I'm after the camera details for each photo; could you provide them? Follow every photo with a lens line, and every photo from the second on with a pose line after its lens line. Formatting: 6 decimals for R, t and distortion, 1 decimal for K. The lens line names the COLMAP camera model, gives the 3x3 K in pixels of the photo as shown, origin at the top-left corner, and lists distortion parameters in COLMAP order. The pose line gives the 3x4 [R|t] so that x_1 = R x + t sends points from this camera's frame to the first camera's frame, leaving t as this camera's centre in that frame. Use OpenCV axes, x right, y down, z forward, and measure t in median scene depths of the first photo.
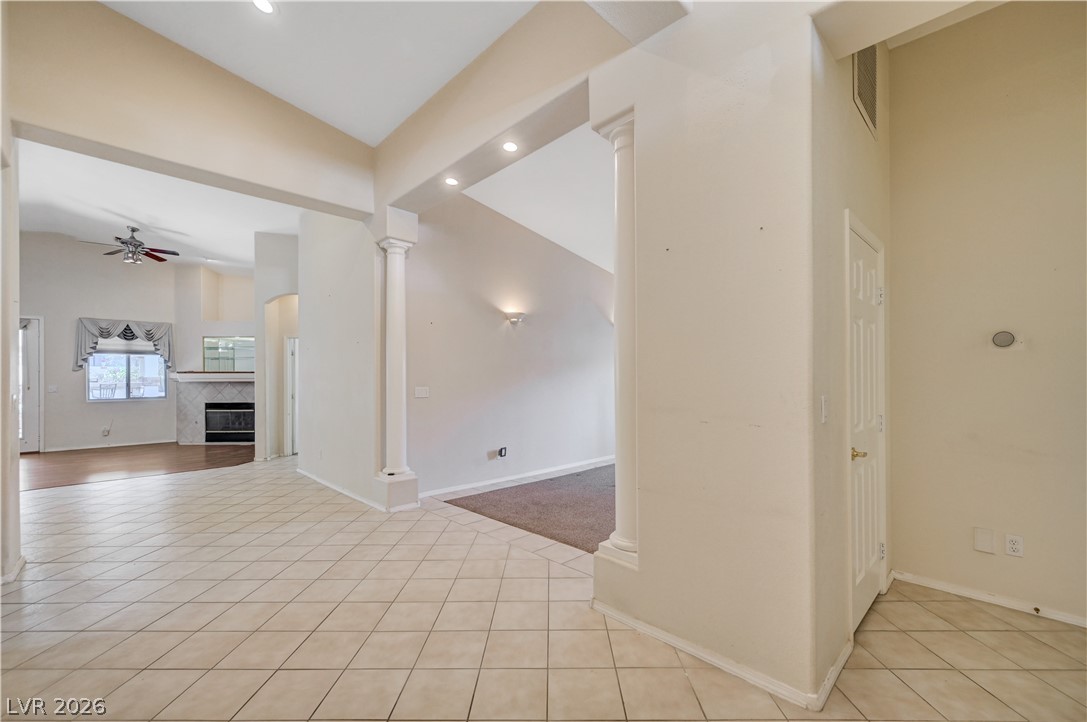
lens RADIAL K [[447.9, 0, 546.7], [0, 447.9, 377.0], [0, 0, 1]] dist [0.000179, 0.000044]
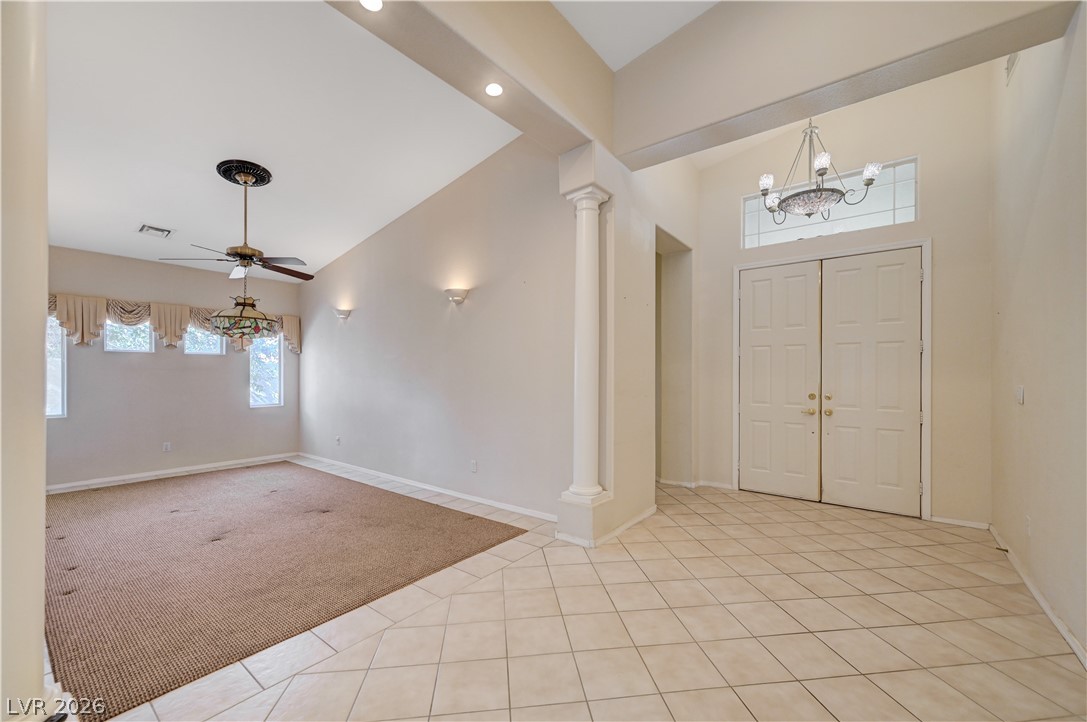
lens RADIAL K [[434.4, 0, 547.0], [0, 434.4, 376.0], [0, 0, 1]] dist [0.000580, 0.000312]
pose [[-0.133996, 0.001436, 0.990981, -0.323103], [-0.004668, 0.999987, -0.002080, 0.004161], [-0.990971, -0.004905, -0.133987, 0.371441]]
